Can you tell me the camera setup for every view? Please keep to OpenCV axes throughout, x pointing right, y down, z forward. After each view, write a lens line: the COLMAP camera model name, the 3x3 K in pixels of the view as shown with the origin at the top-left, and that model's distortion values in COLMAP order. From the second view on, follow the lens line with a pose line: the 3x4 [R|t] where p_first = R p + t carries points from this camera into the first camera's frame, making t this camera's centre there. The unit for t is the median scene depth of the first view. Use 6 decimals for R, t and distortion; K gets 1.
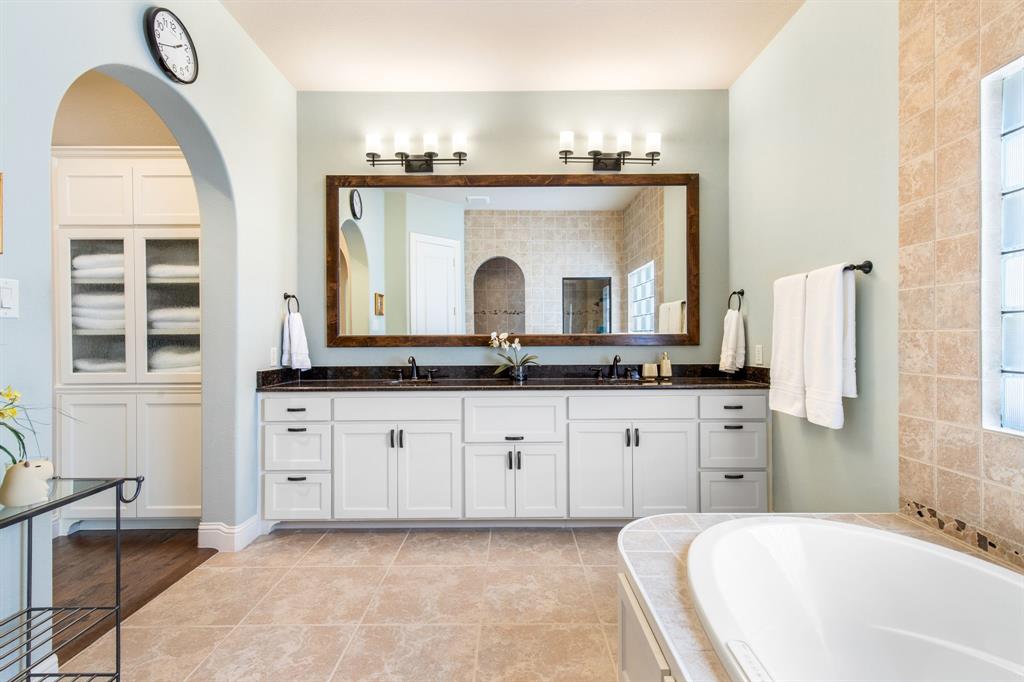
lens RADIAL K [[474.2, 0, 506.4], [0, 474.2, 339.5], [0, 0, 1]] dist [0.004104, -0.000021]
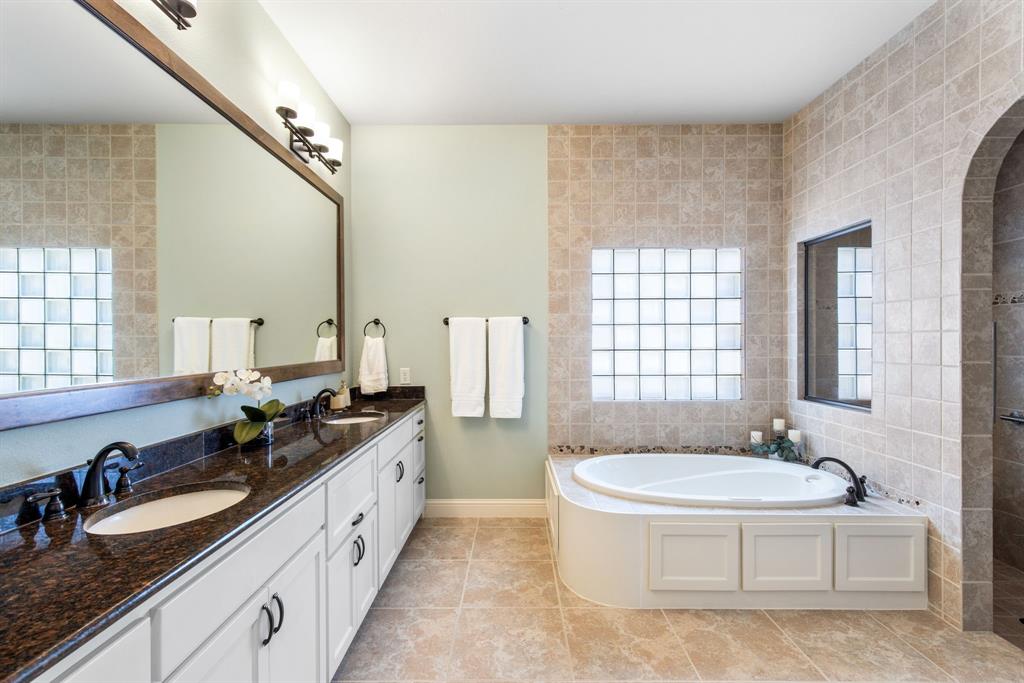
lens RADIAL K [[474.2, 0, 507.1], [0, 474.2, 340.4], [0, 0, 1]] dist [0.004104, -0.000021]
pose [[-0.011764, -0.001326, 0.999930, -1.109314], [0.002422, 0.999996, 0.001354, -0.095177], [-0.999928, 0.002437, -0.011761, 1.257178]]
